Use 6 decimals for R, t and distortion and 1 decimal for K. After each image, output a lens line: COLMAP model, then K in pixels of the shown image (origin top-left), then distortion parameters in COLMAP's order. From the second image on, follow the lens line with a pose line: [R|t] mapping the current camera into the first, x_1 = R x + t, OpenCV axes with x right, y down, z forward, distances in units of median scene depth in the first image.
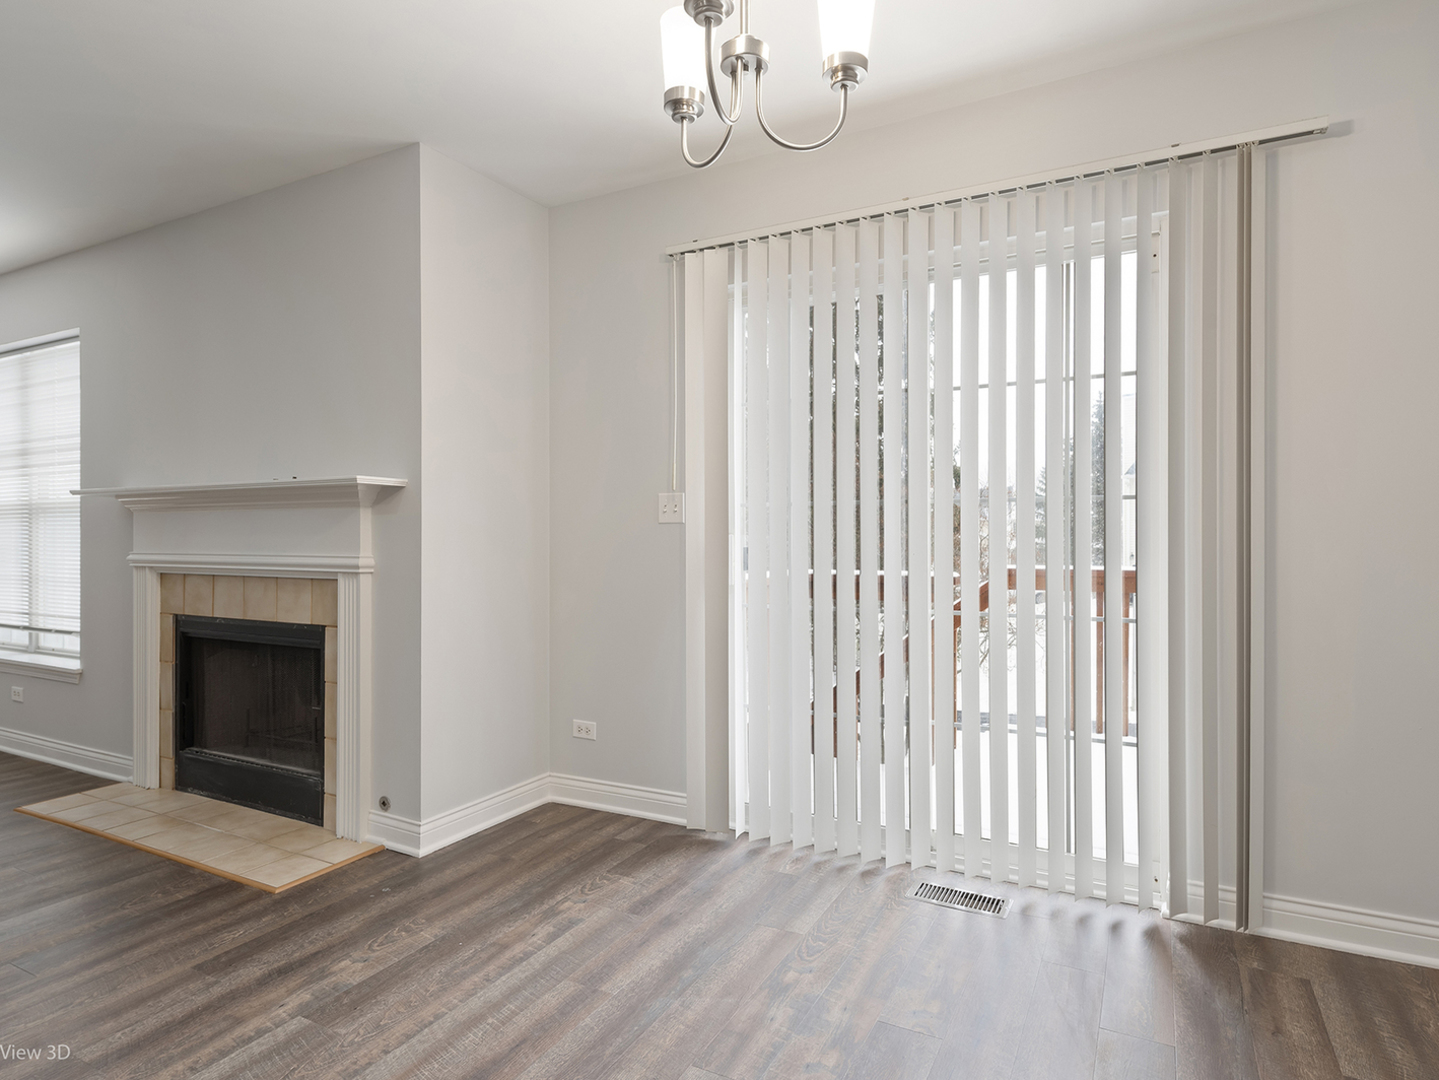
lens RADIAL K [[805.5, 0, 743.0], [0, 805.5, 543.3], [0, 0, 1]] dist [0.021158, 0.000039]
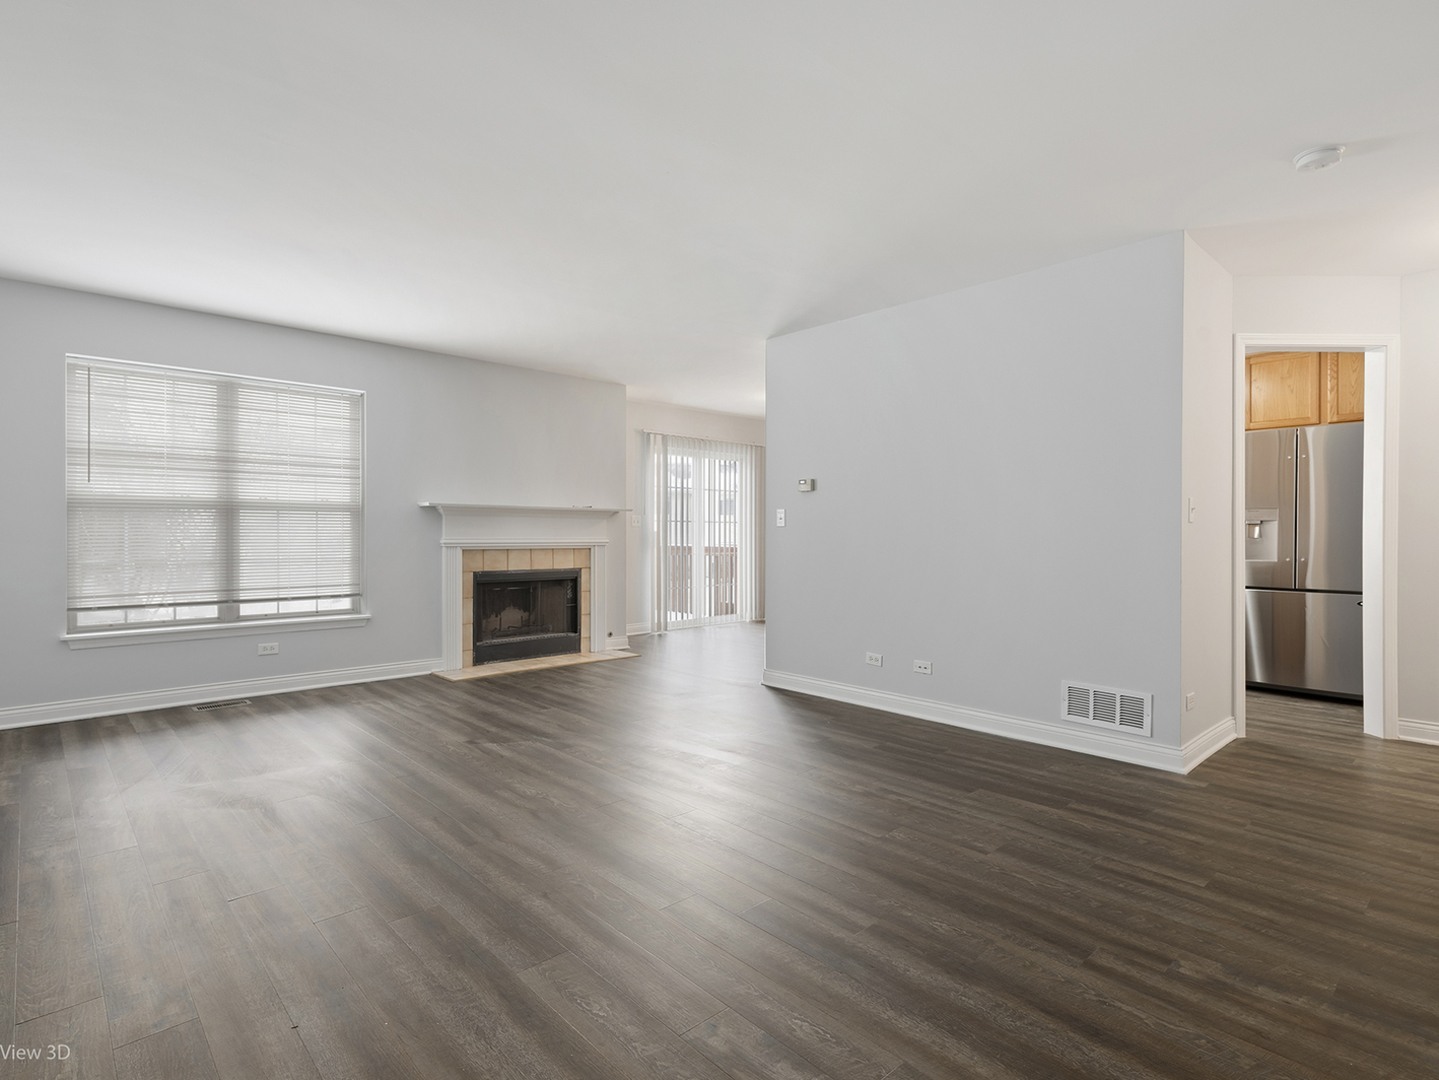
lens RADIAL K [[726.3, 0, 710.0], [0, 726.3, 536.6], [0, 0, 1]] dist [0.020091, 0.000242]
pose [[0.347355, -0.004807, 0.937721, -2.440151], [-0.002574, 0.999978, 0.006080, -0.004851], [-0.937730, -0.004525, 0.347335, -0.095888]]
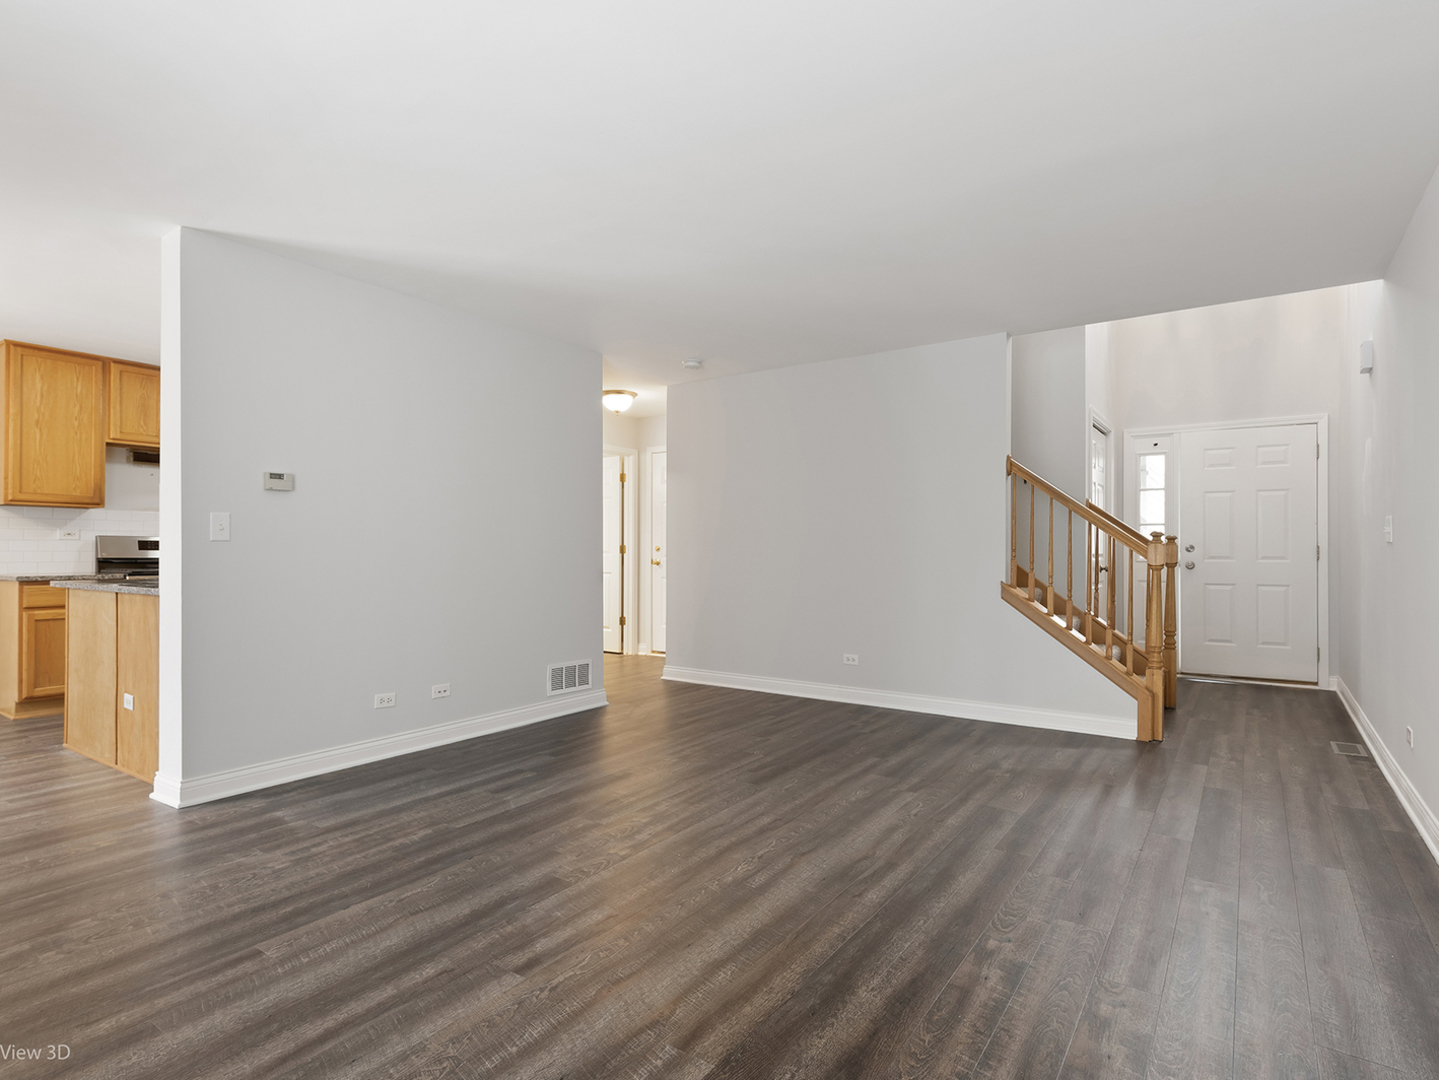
lens RADIAL K [[765.9, 0, 719.5], [0, 765.9, 550.5], [0, 0, 1]] dist [0.006942, -0.001564]
pose [[-0.990746, -0.000135, 0.135726, -1.659610], [-0.000120, 1.000000, 0.000122, -0.004580], [-0.135726, 0.000105, -0.990746, 1.372431]]
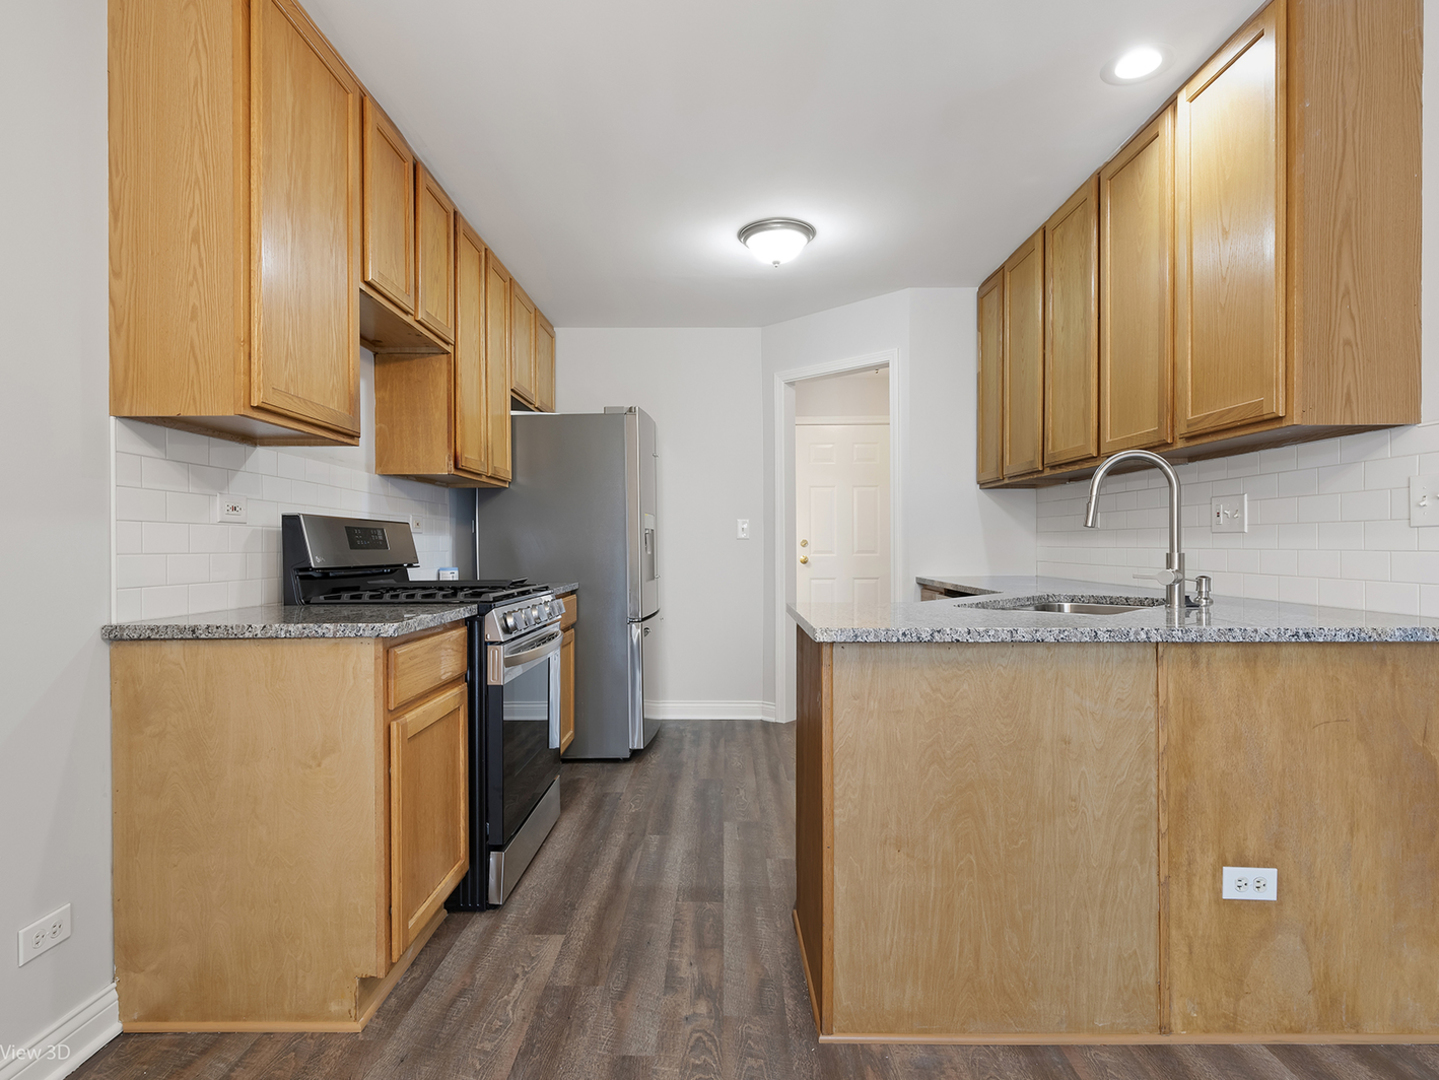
lens RADIAL K [[765.9, 0, 719.5], [0, 765.9, 550.5], [0, 0, 1]] dist [0.006942, -0.001564]
pose [[-0.893325, 0.006246, -0.449367, 0.077772], [0.003107, 0.999965, 0.007721, -0.008326], [0.449400, 0.005501, -0.893314, 0.585533]]
